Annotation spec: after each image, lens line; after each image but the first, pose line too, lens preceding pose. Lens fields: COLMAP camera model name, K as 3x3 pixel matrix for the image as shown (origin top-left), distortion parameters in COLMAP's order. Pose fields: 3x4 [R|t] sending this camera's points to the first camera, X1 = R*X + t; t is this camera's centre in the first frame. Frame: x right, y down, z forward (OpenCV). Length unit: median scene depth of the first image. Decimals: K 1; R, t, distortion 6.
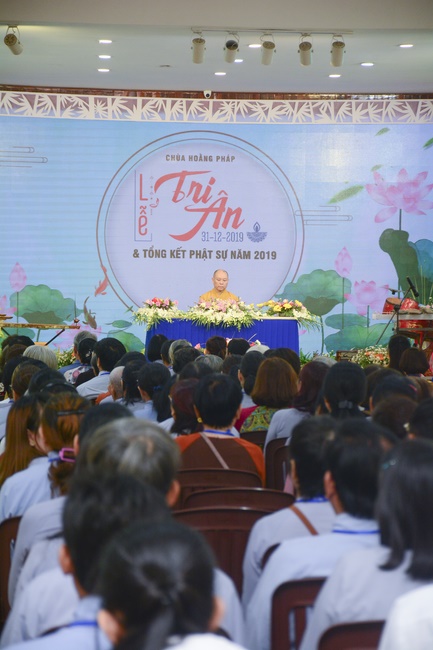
lens RADIAL K [[2512.0, 0, 216.9], [0, 2512.0, 325.4], [0, 0, 1]] dist [0.290630, 0.000000]
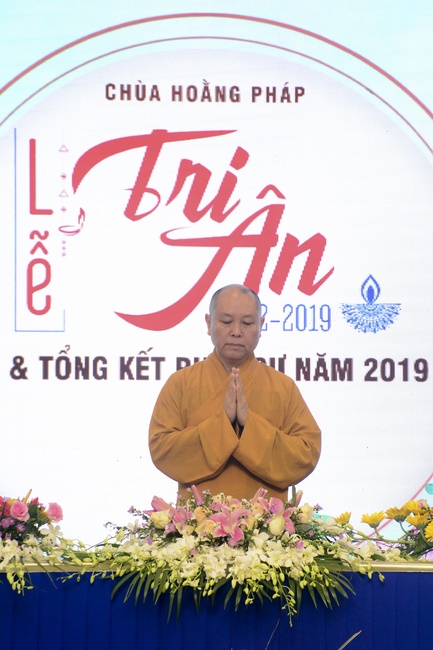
lens RADIAL K [[2134.6, 0, 216.3], [0, 2134.6, 327.2], [0, 0, 1]] dist [0.601740, 0.000000]
pose [[0.997235, -0.013945, -0.072994, 0.016233], [0.007038, 0.995544, -0.094036, -0.006361], [0.073981, 0.093263, 0.992889, 0.708223]]
